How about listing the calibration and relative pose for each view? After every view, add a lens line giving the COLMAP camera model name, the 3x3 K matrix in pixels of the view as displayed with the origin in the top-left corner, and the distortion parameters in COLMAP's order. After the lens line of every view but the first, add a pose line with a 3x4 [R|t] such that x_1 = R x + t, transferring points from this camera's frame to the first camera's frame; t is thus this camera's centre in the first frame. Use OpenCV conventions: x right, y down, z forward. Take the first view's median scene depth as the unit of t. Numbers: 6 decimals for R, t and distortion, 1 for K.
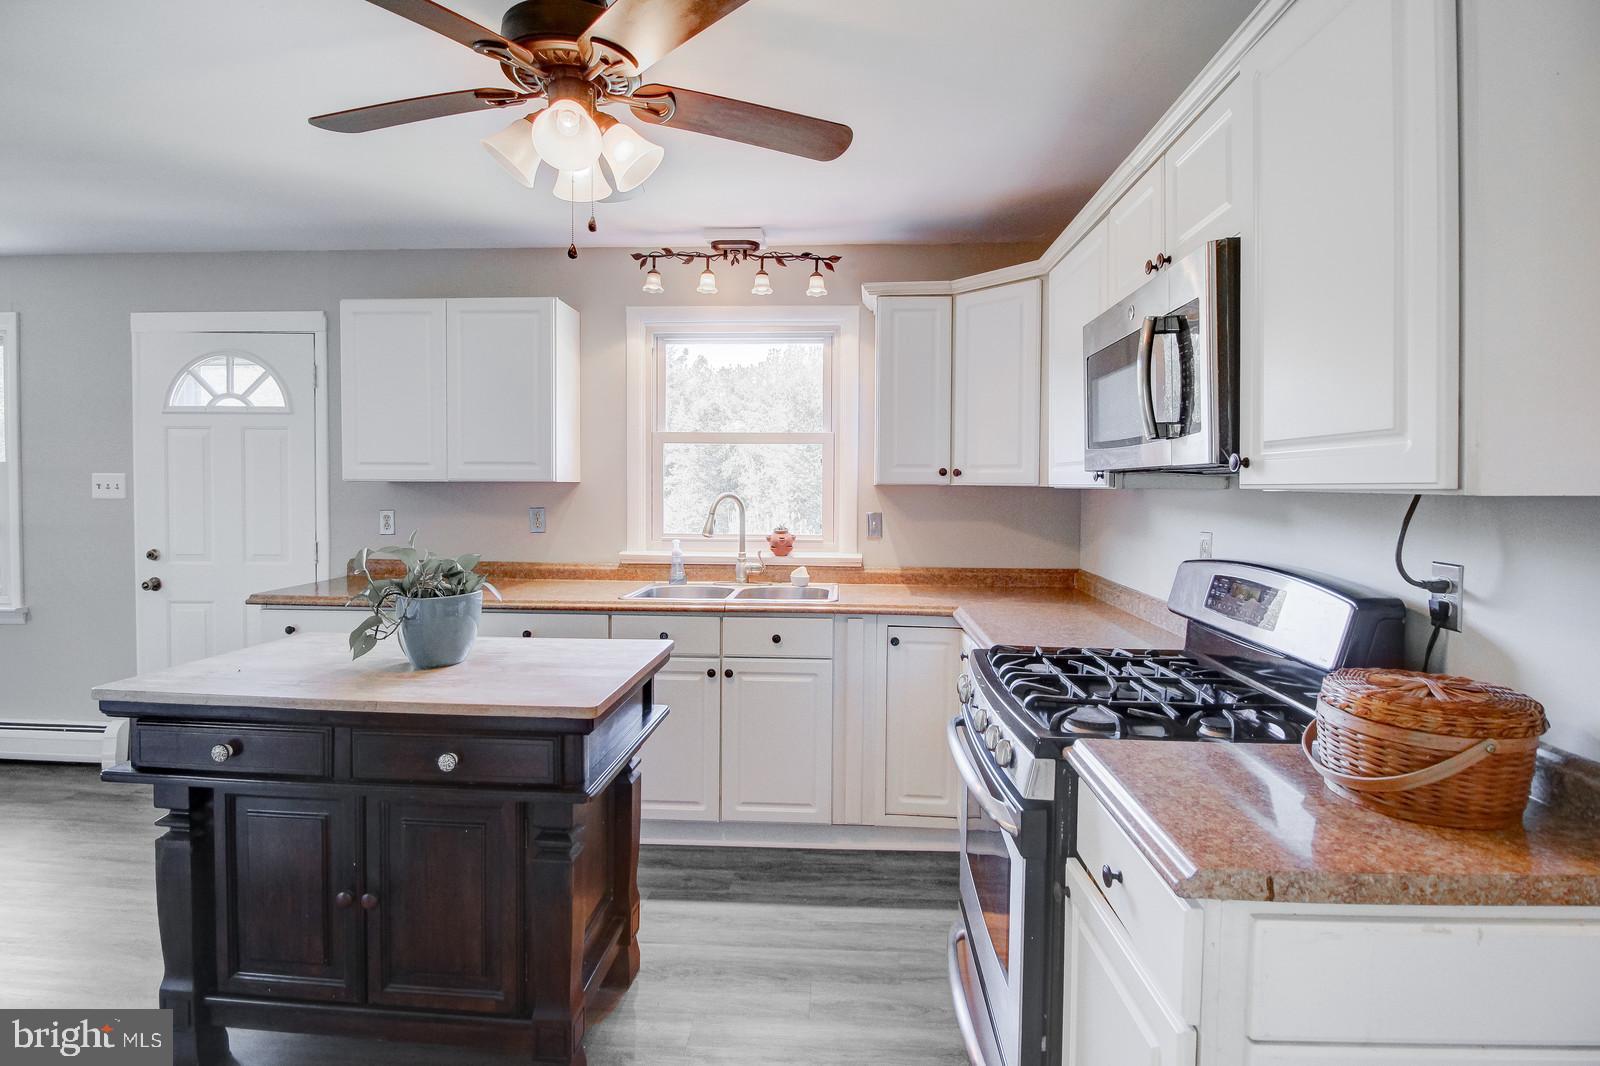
lens RADIAL K [[769.1, 0, 804.6], [0, 769.1, 503.4], [0, 0, 1]] dist [0.001266, -0.012169]
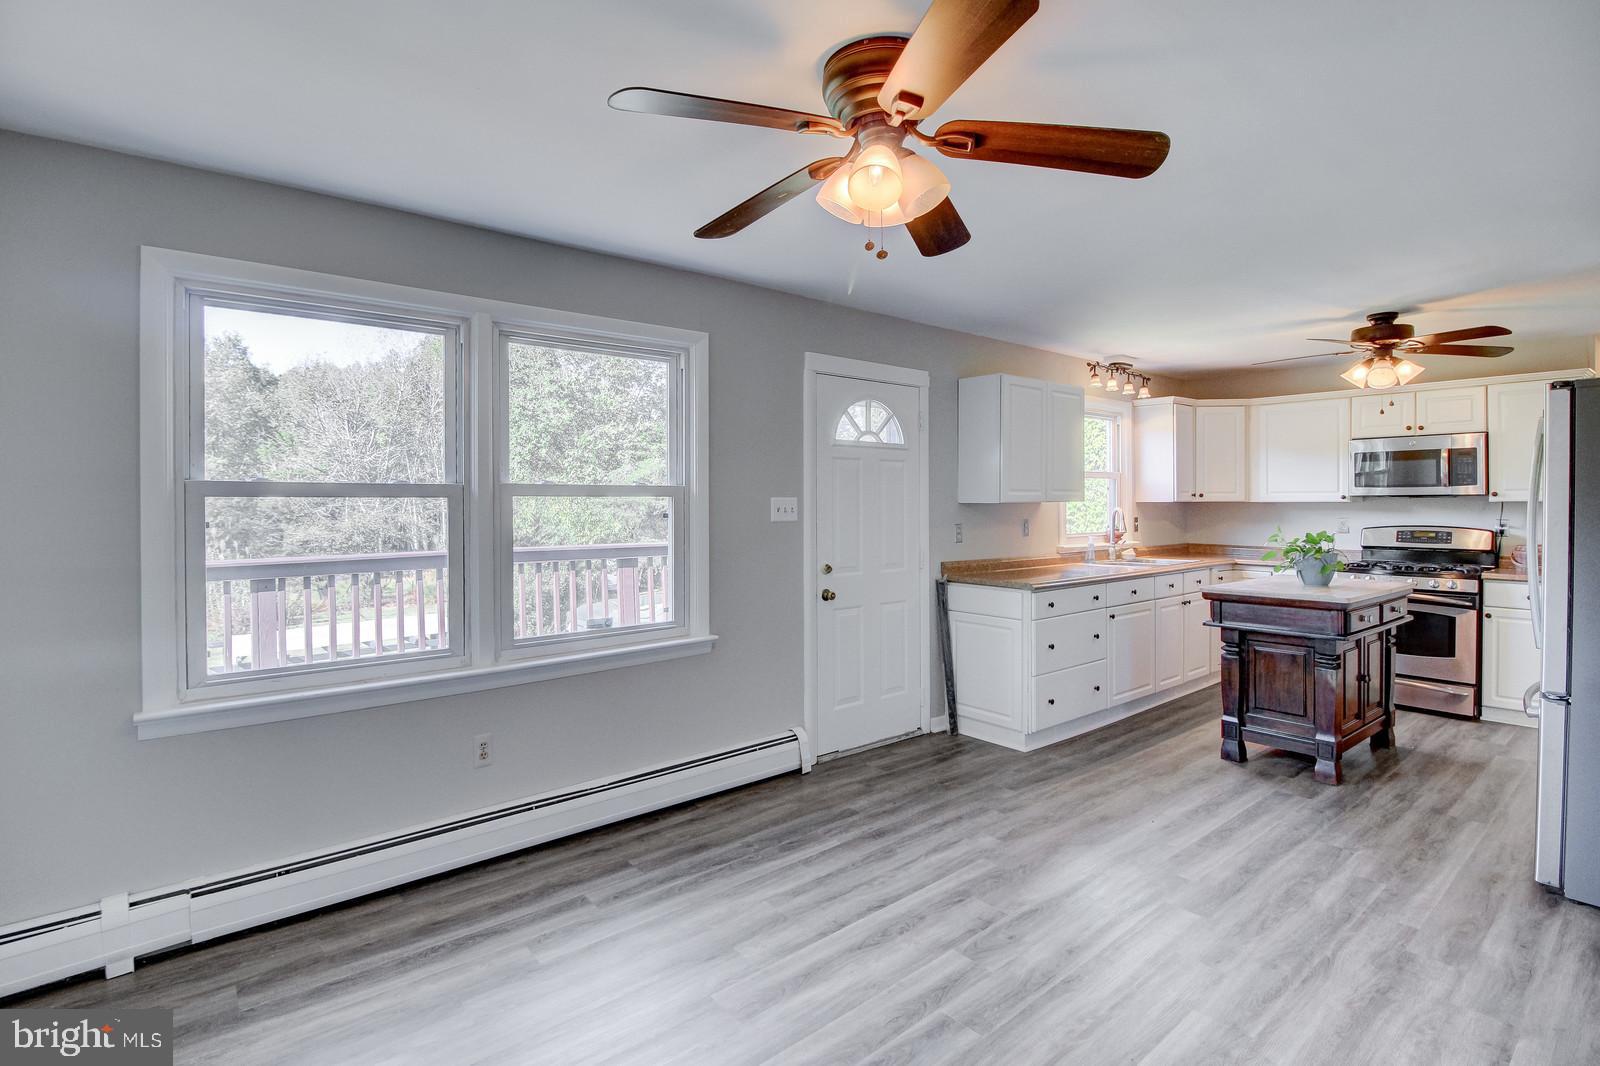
lens RADIAL K [[769.1, 0, 796.8], [0, 769.1, 510.9], [0, 0, 1]] dist [0.001266, -0.012169]
pose [[0.744818, -0.016018, 0.667075, -1.794340], [0.025630, 0.999661, -0.004612, -0.016488], [-0.666775, 0.020532, 0.744976, 0.197296]]
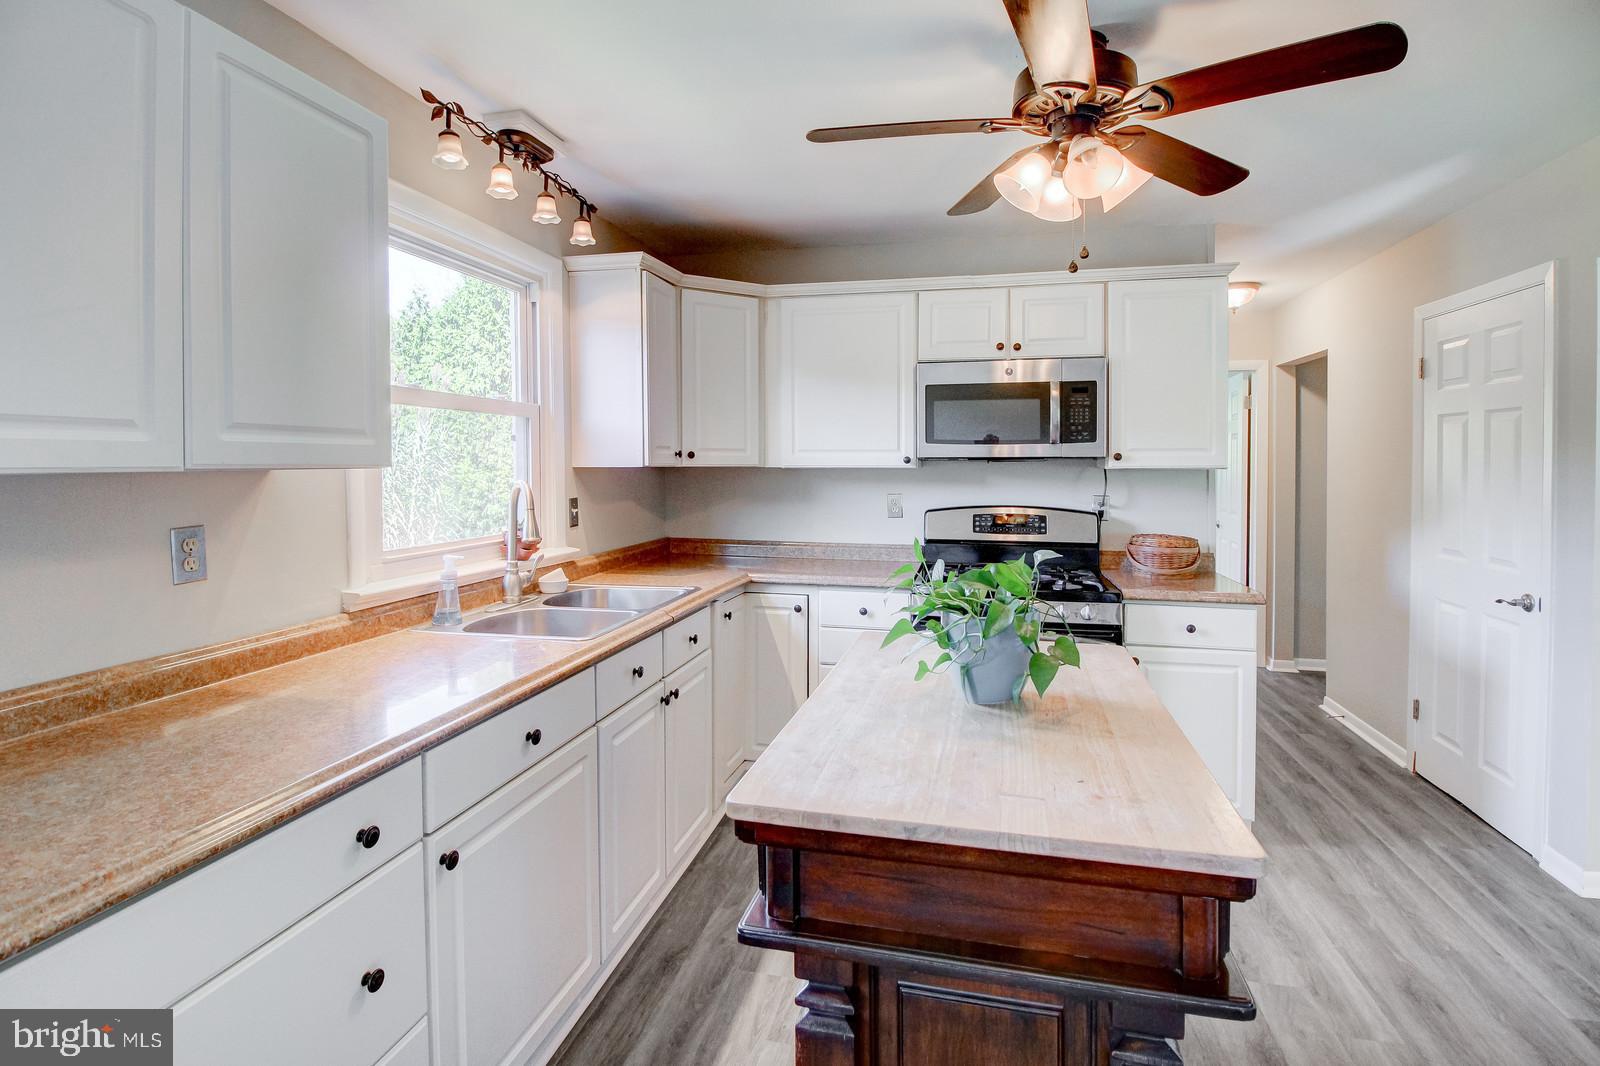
lens RADIAL K [[769.1, 0, 800.8], [0, 769.1, 479.4], [0, 0, 1]] dist [0.001266, -0.012169]
pose [[0.187276, -0.025993, 0.981963, -0.769932], [0.025414, 0.999443, 0.021609, -0.023756], [-0.981979, 0.020909, 0.187832, 0.605470]]
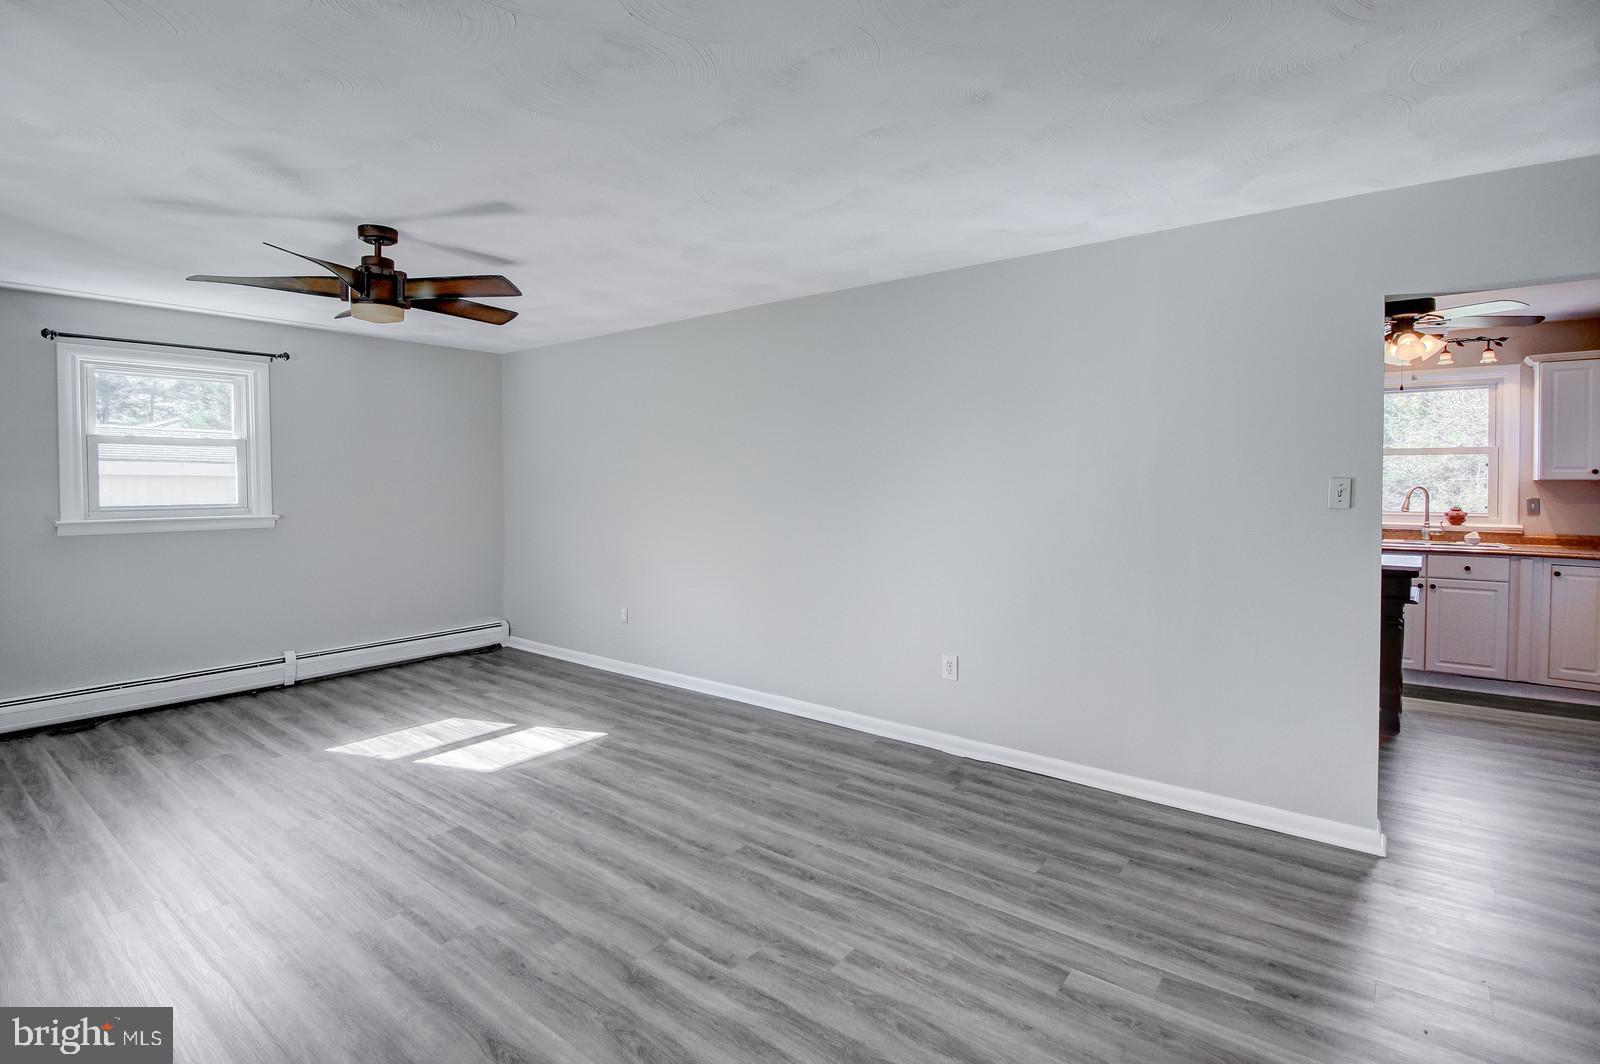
lens RADIAL K [[769.1, 0, 804.6], [0, 769.1, 495.0], [0, 0, 1]] dist [0.001266, -0.012169]
pose [[0.817424, 0.001859, -0.576034, -0.231662], [-0.003435, 0.999993, -0.001647, 0.013640], [0.576026, 0.003325, 0.817424, -1.120663]]
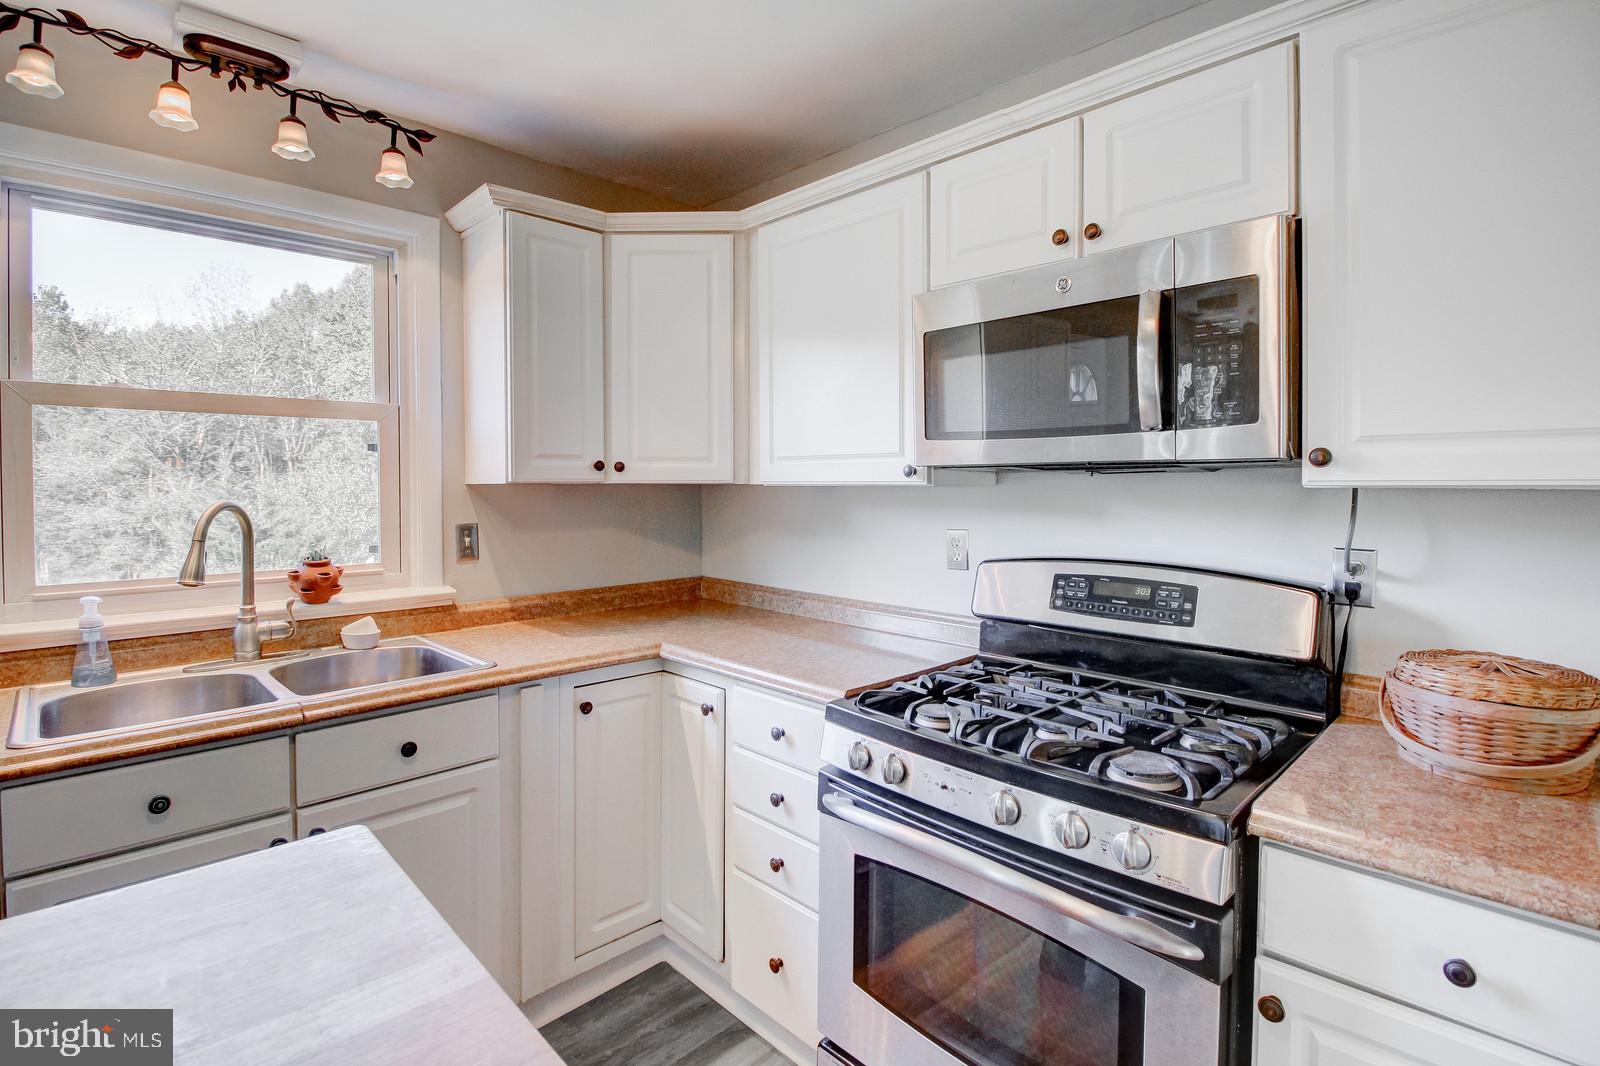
lens RADIAL K [[769.1, 0, 794.6], [0, 769.1, 495.4], [0, 0, 1]] dist [0.001266, -0.012169]
pose [[0.683315, -0.021538, 0.729806, -0.223161], [0.024448, 0.999679, 0.006612, -0.011556], [-0.729714, 0.013325, 0.683622, 0.330521]]
